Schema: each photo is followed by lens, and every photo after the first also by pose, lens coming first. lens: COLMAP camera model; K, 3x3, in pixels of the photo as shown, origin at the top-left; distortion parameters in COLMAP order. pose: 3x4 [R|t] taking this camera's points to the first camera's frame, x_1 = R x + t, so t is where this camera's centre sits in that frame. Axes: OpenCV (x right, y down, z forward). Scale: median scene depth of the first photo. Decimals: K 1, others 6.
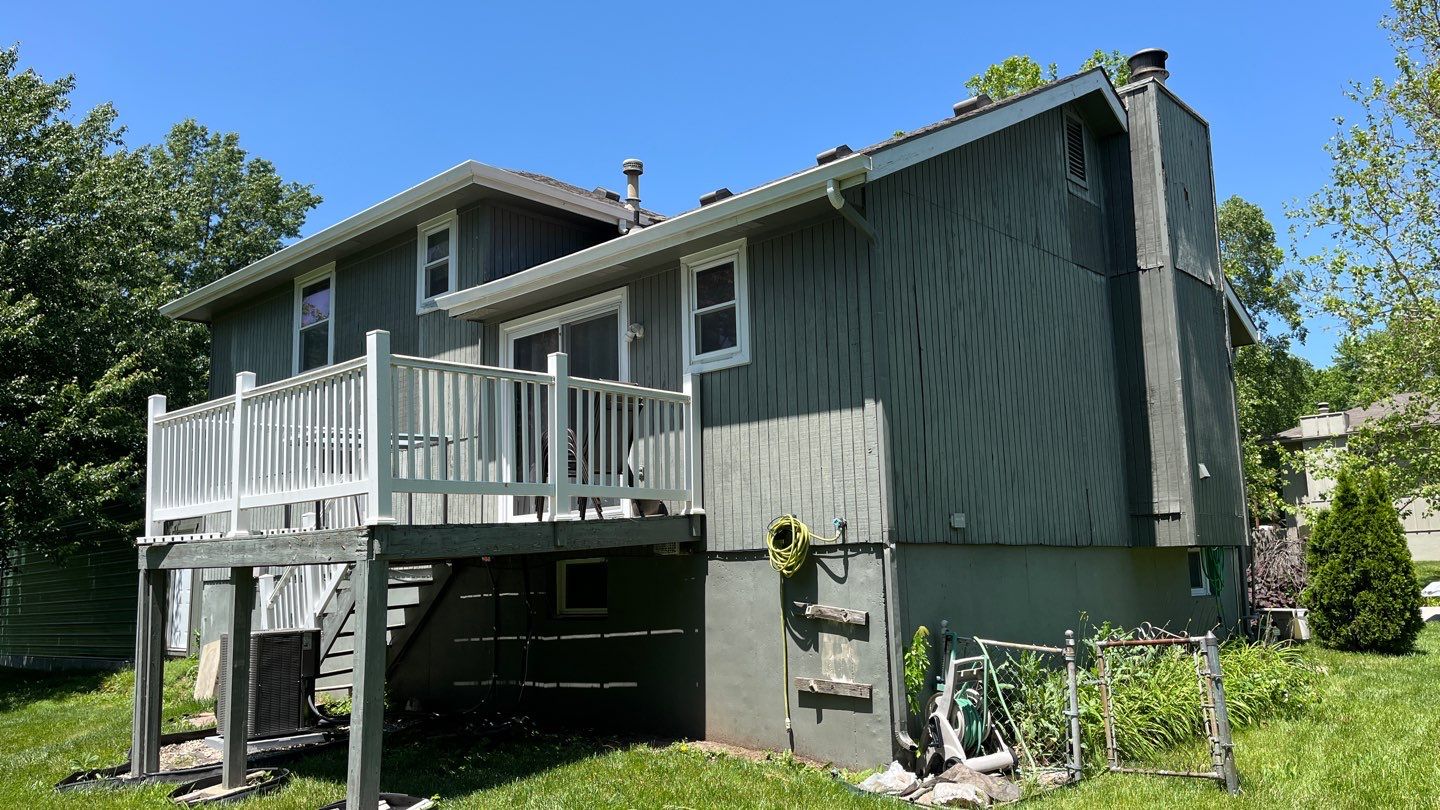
lens RADIAL K [[1093.8, 0, 729.1], [0, 1093.8, 417.9], [0, 0, 1]] dist [0.062702, -0.084506]
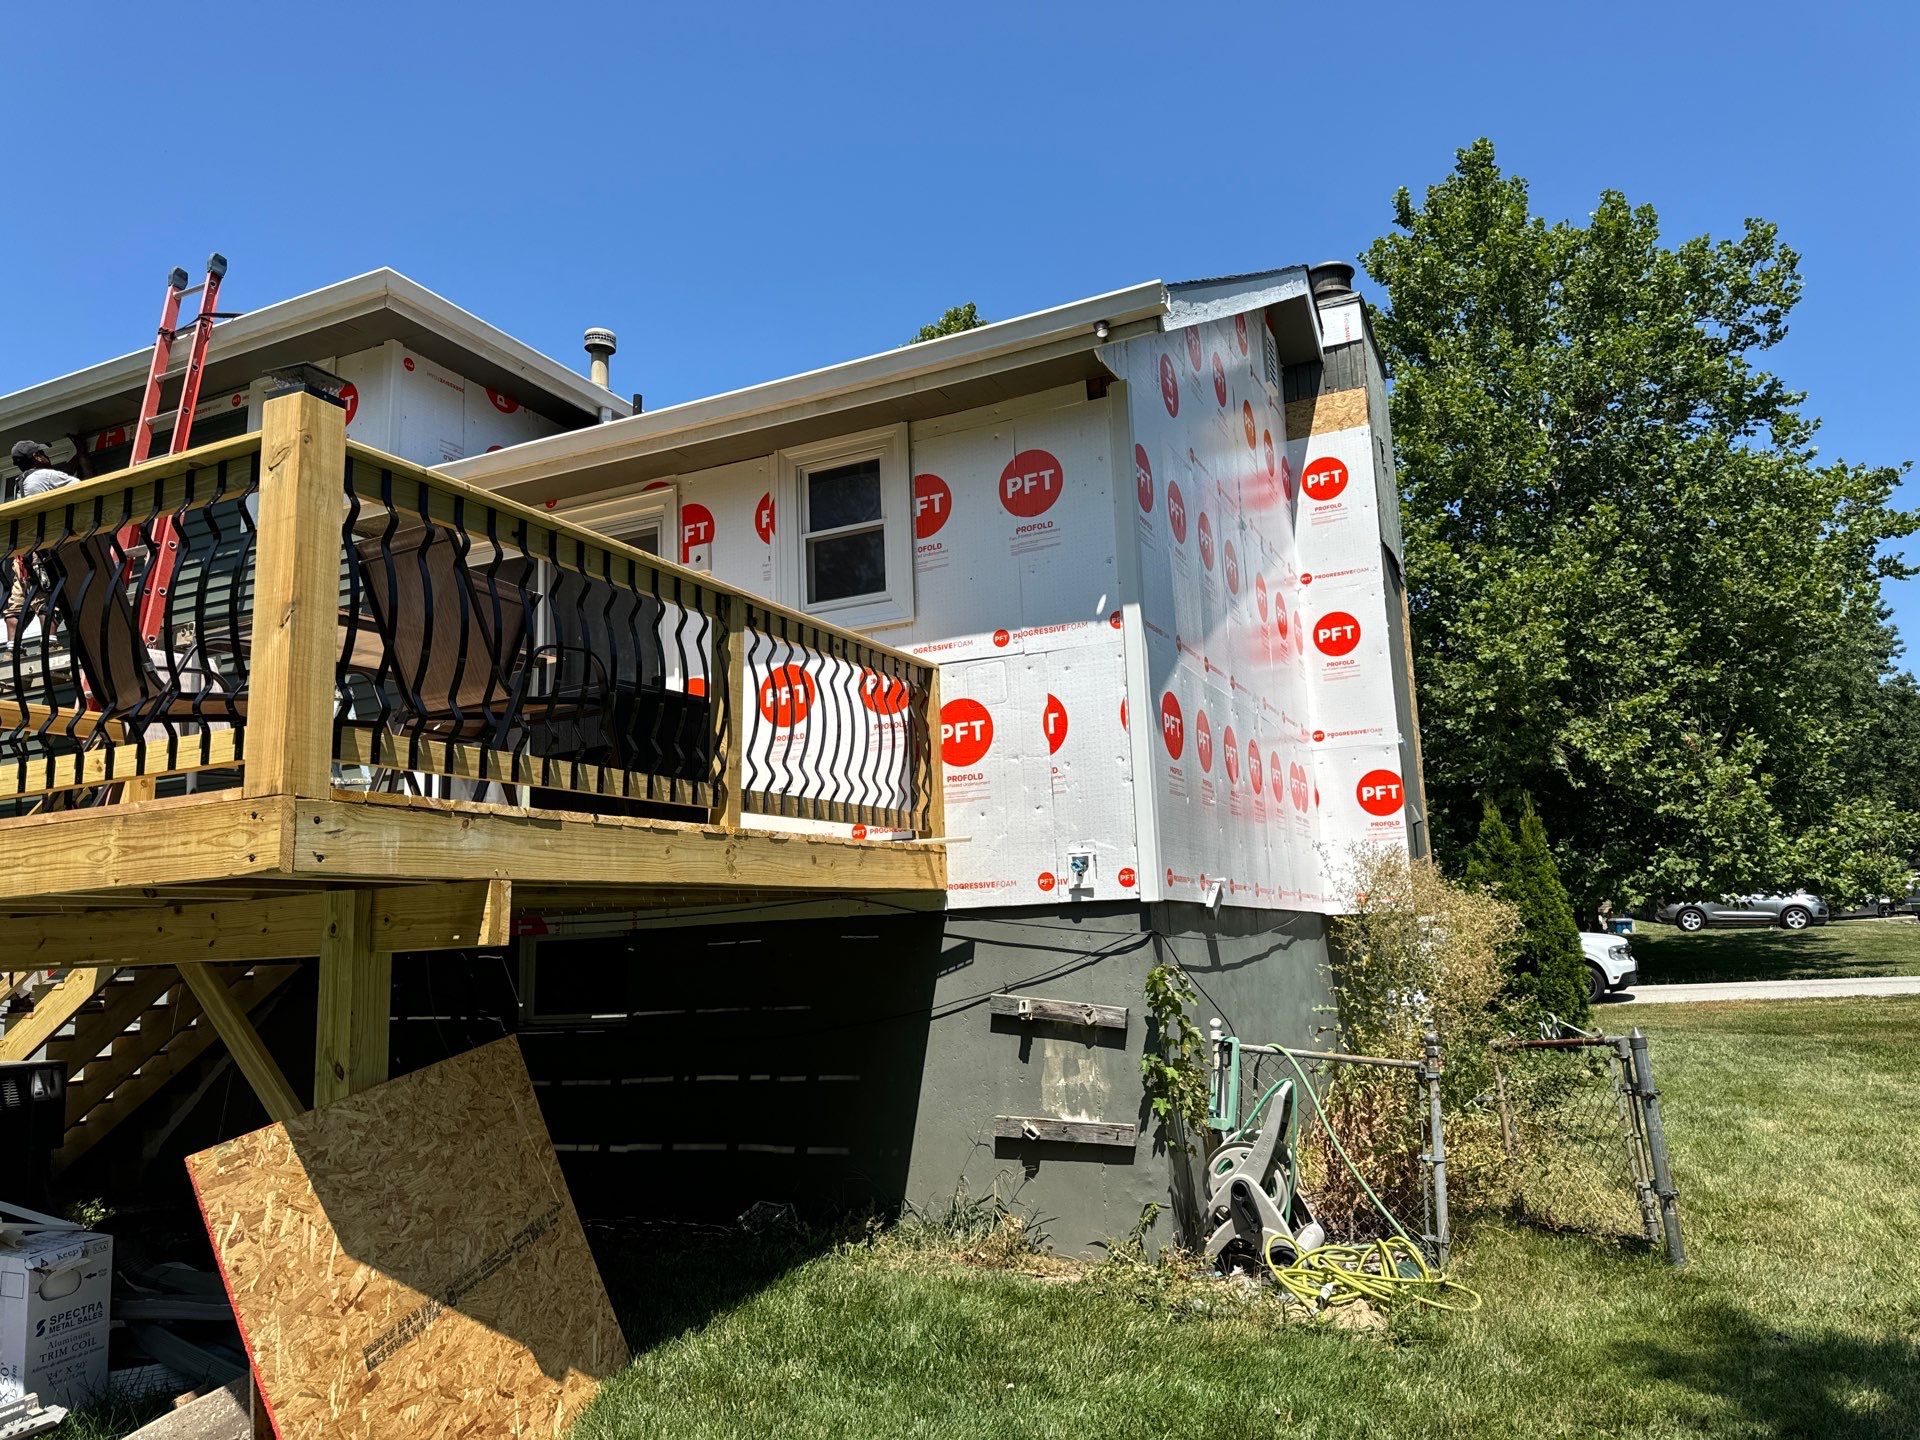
lens RADIAL K [[1317.7, 0, 926.1], [0, 1317.7, 746.0], [0, 0, 1]] dist [0.076326, -0.047956]
pose [[0.958328, 0.039555, 0.282919, -0.203708], [-0.034511, 0.999144, -0.022795, 0.046161], [-0.283578, 0.012081, 0.958873, 0.292512]]
